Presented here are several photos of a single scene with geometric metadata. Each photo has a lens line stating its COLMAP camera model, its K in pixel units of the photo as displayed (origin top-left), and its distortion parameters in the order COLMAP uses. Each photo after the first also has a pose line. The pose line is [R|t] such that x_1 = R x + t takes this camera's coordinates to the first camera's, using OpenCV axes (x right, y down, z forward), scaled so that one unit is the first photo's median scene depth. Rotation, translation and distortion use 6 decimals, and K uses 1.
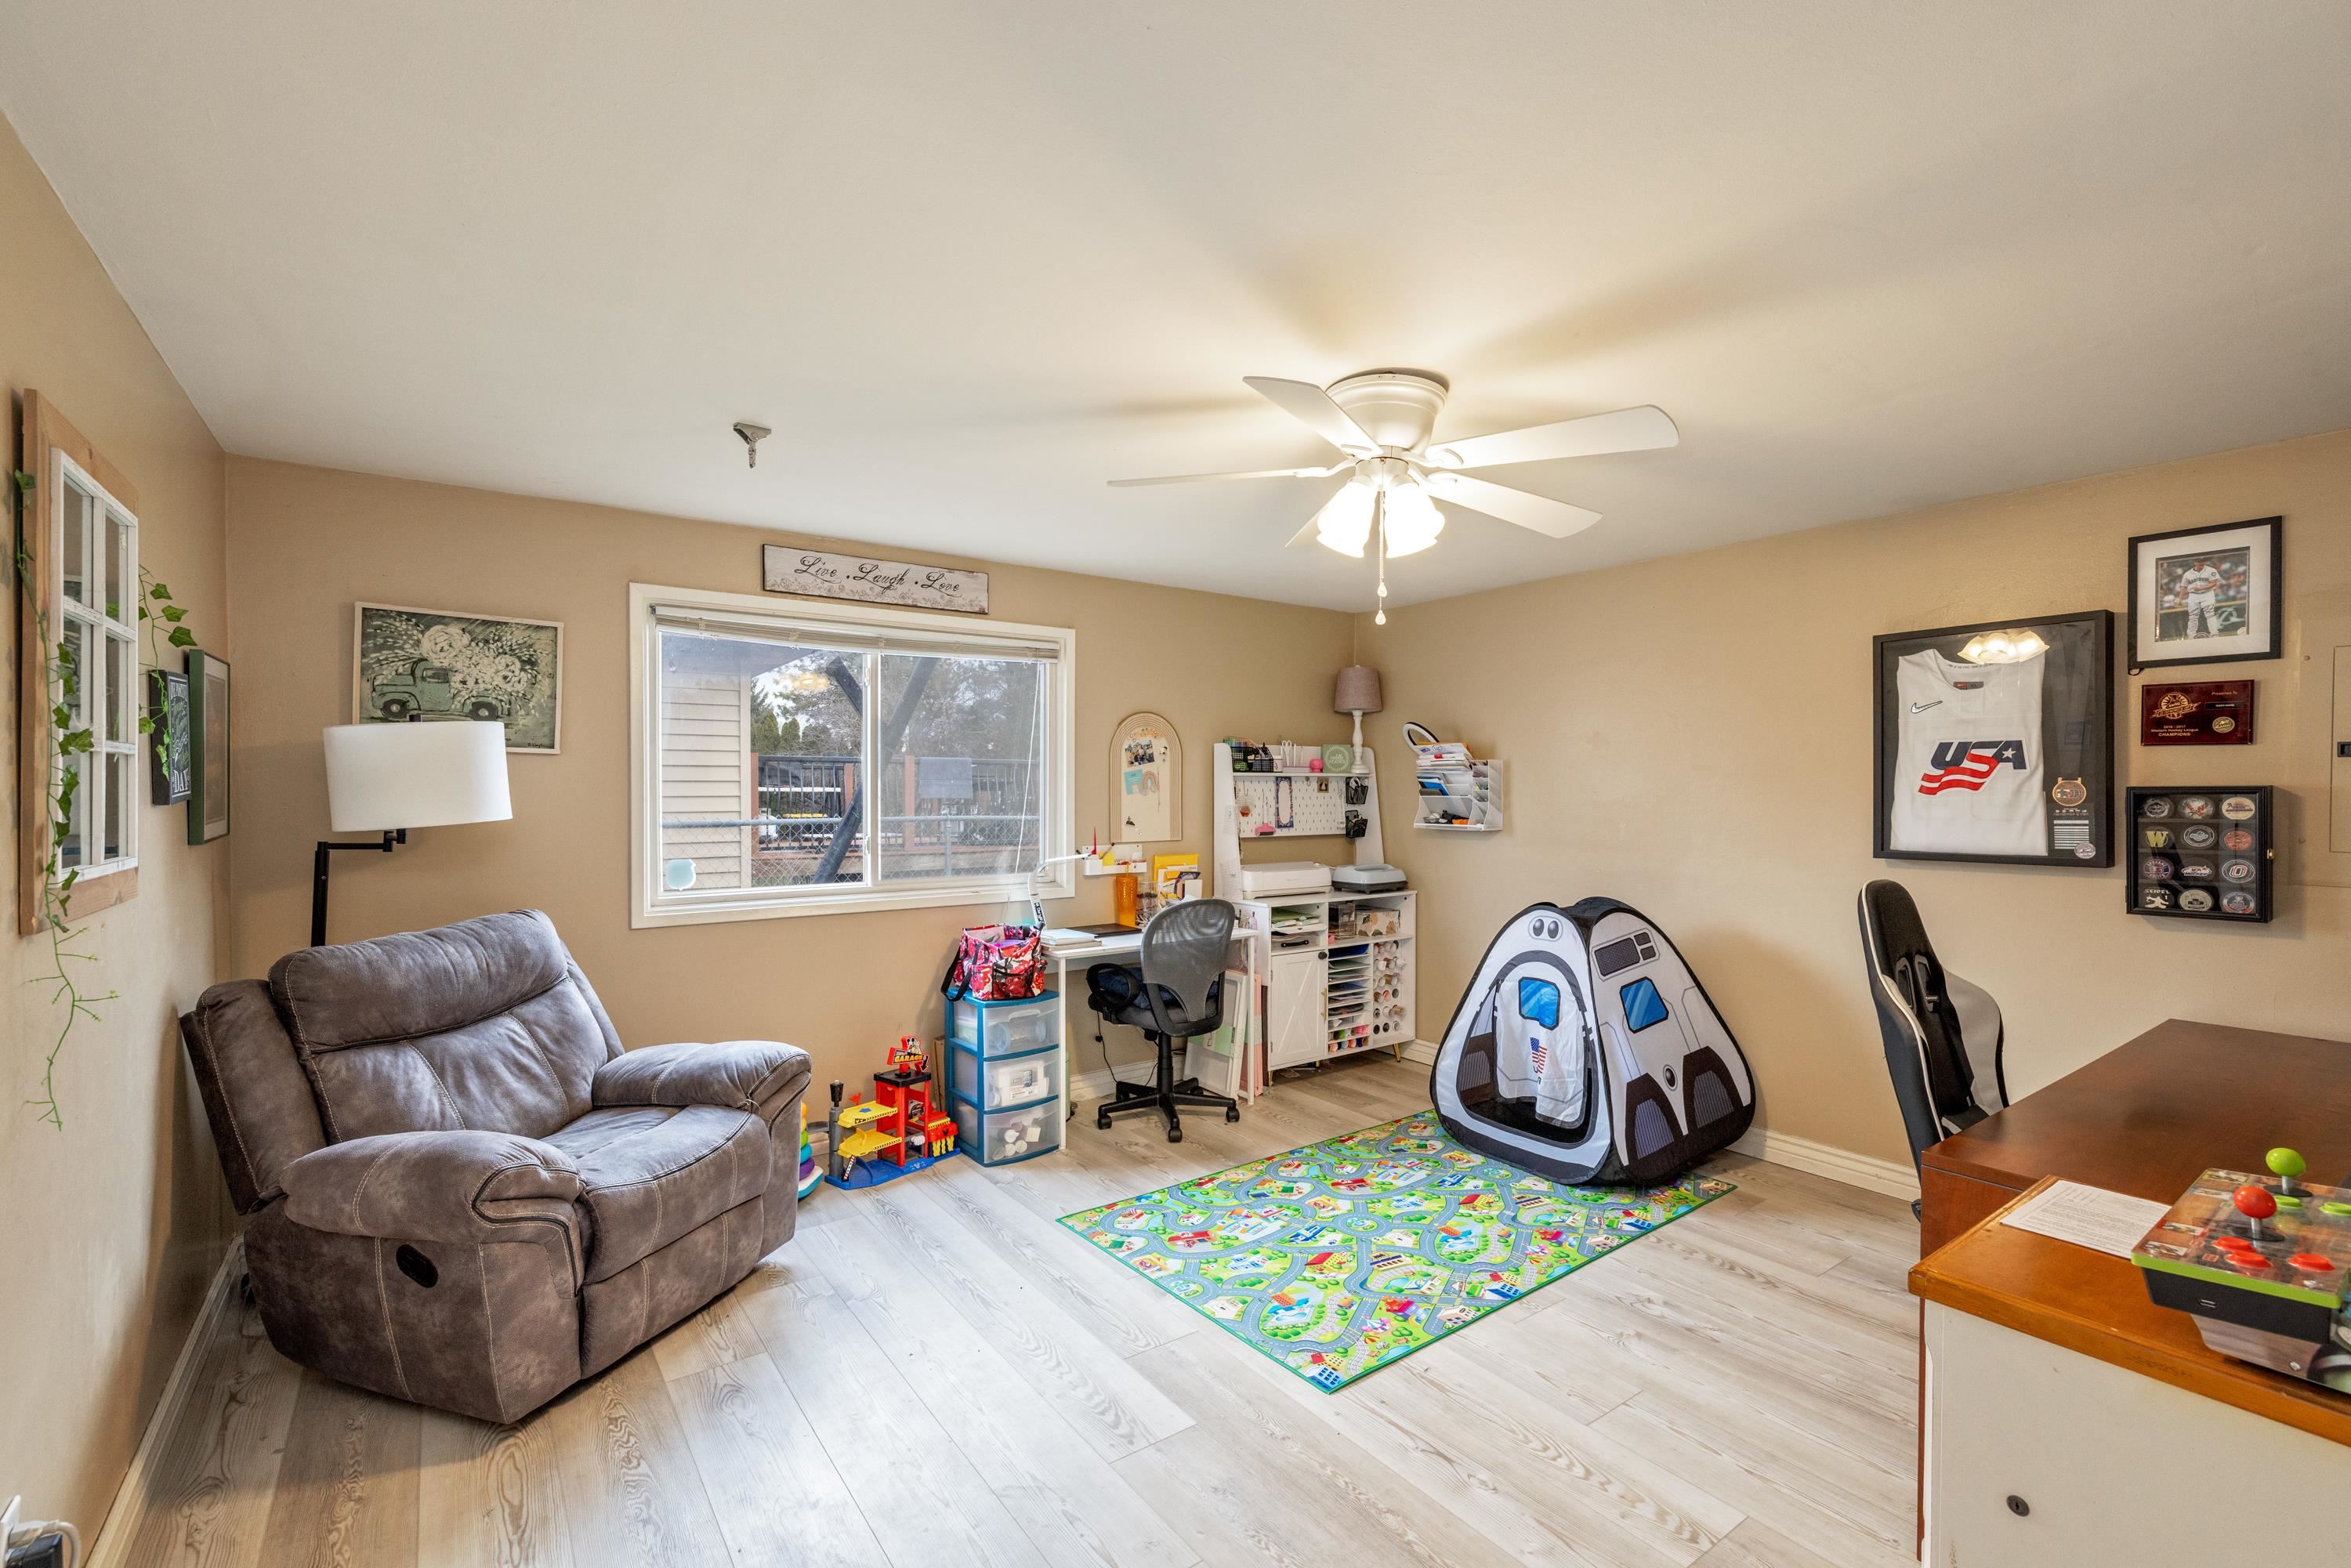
lens RADIAL K [[1020.6, 0, 1221.6], [0, 1020.6, 788.5], [0, 0, 1]] dist [-0.000957, 0.000202]
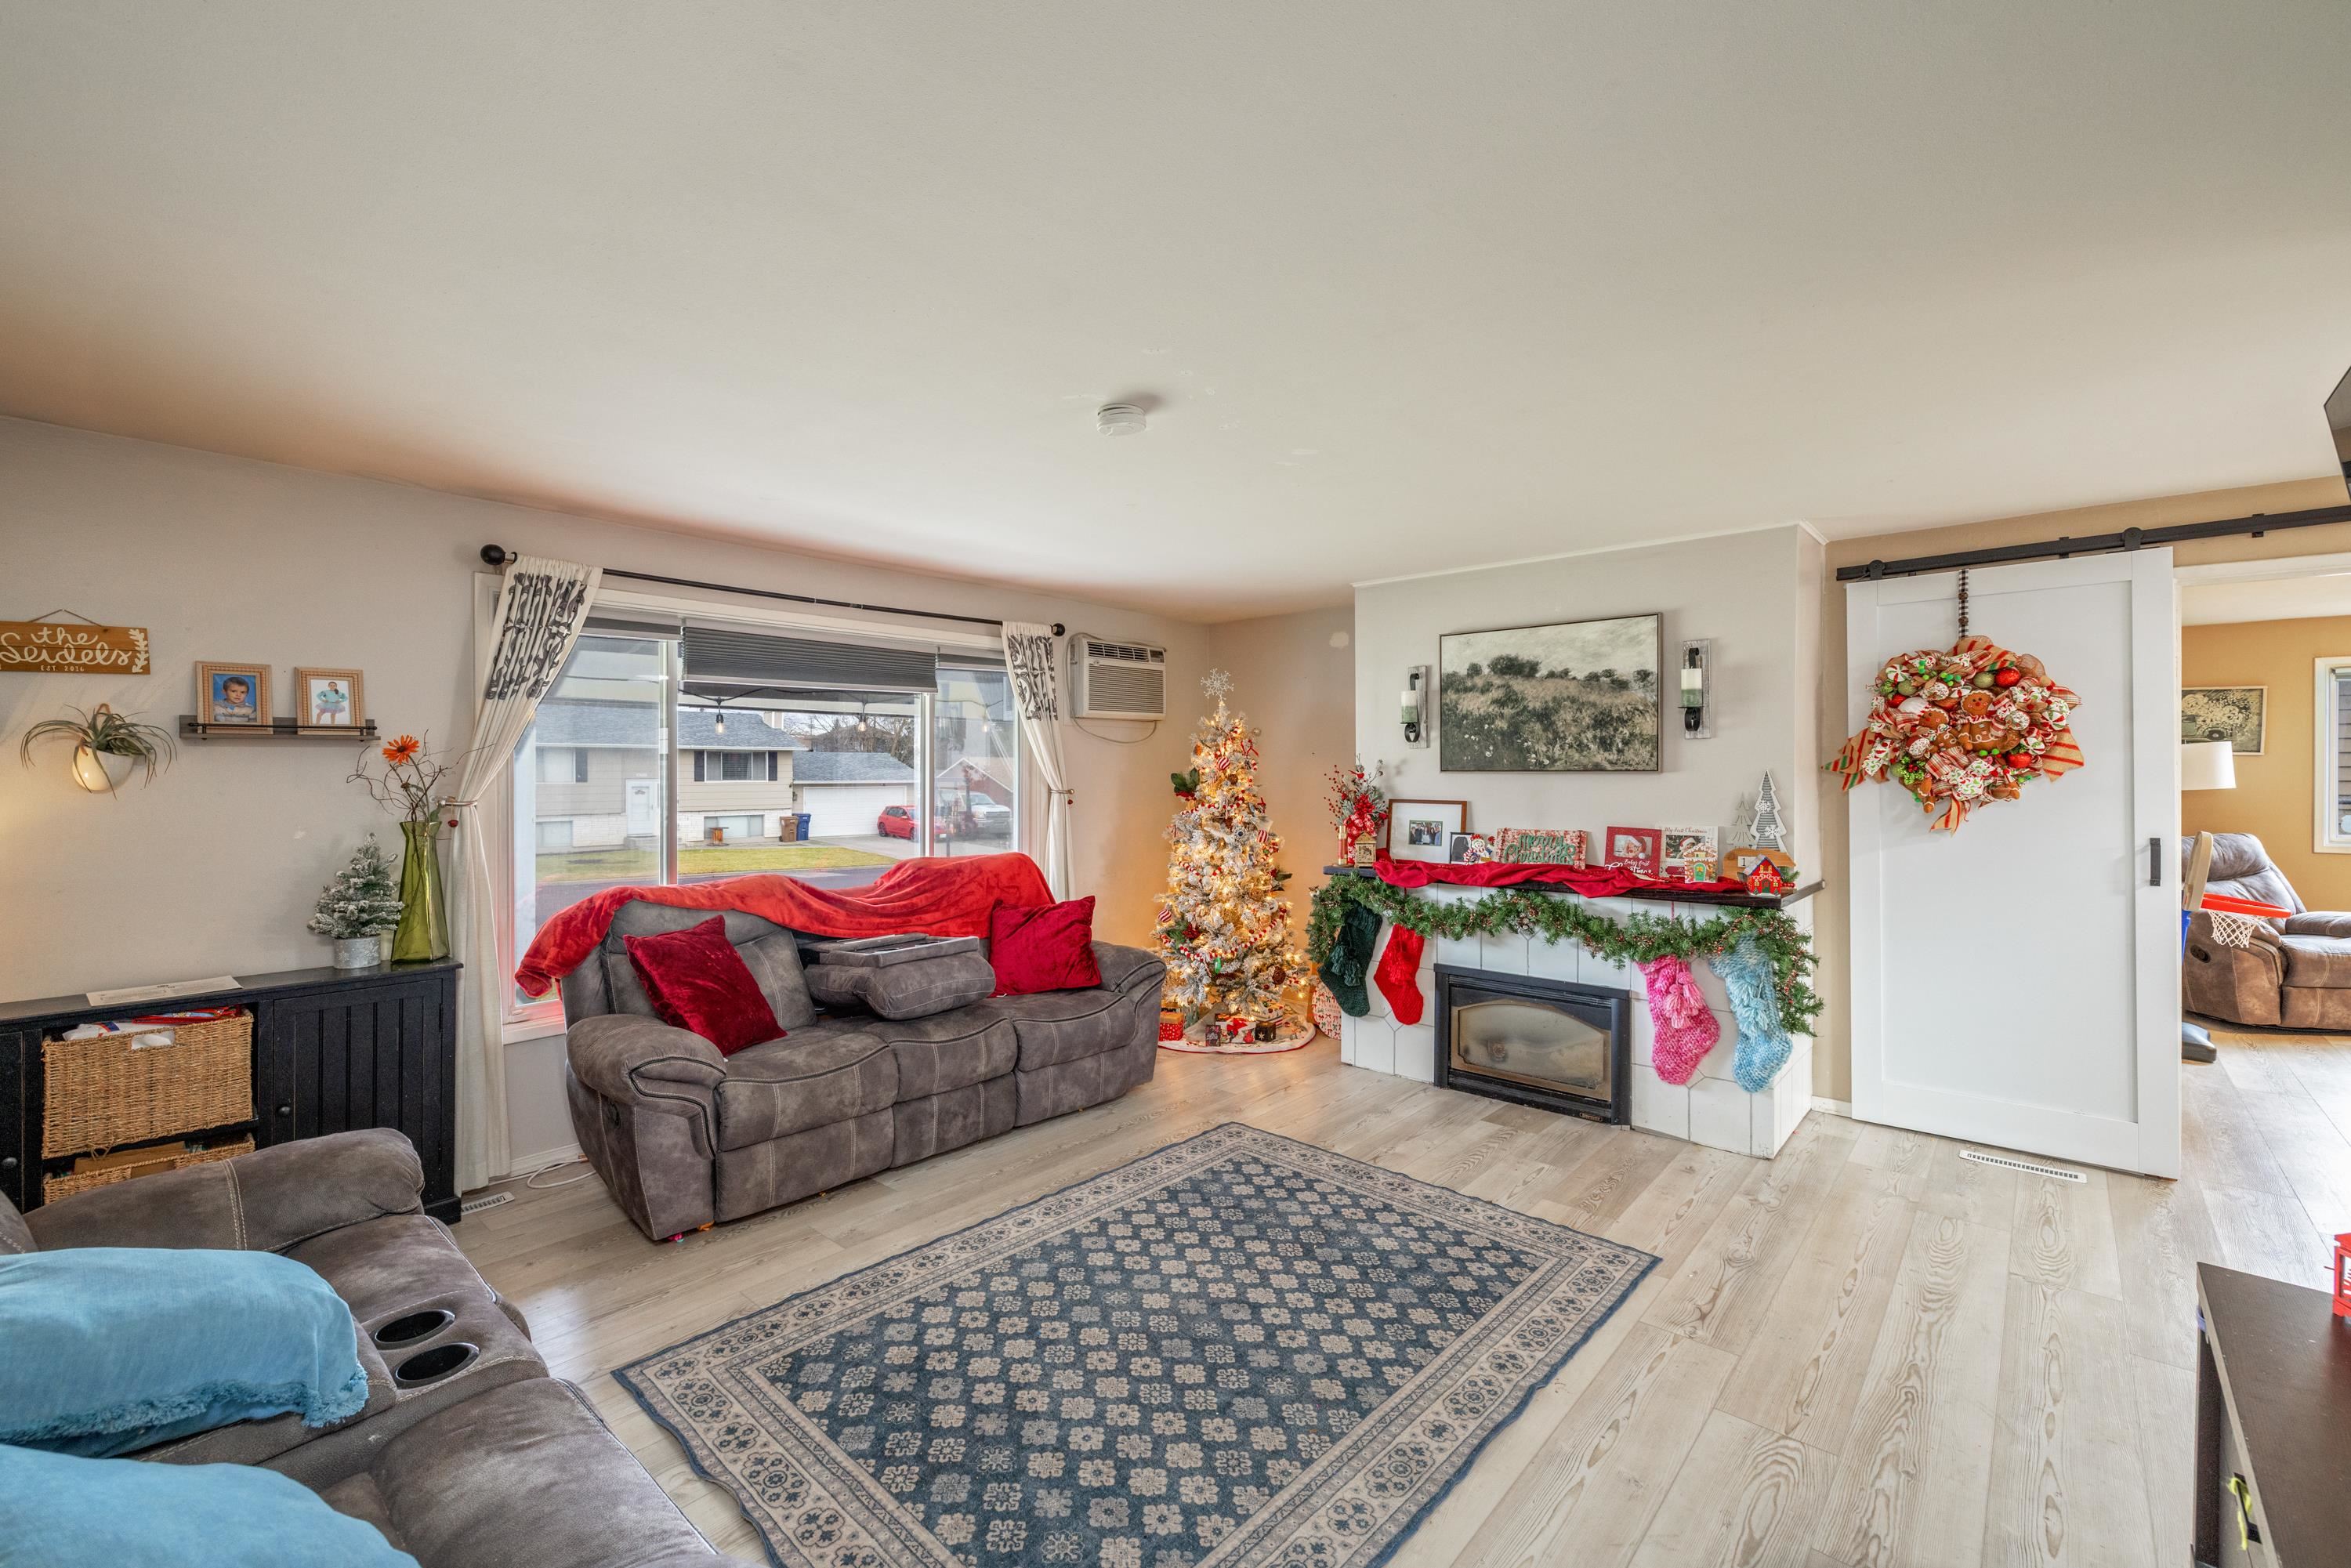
lens RADIAL K [[976.2, 0, 1175.5], [0, 976.2, 784.0], [0, 0, 1]] dist [0.002545, 0.000574]
pose [[0.182431, 0.009033, -0.983177, 0.862813], [-0.004369, 0.999955, 0.008377, 0.014036], [0.983209, 0.002768, 0.182462, -1.473311]]
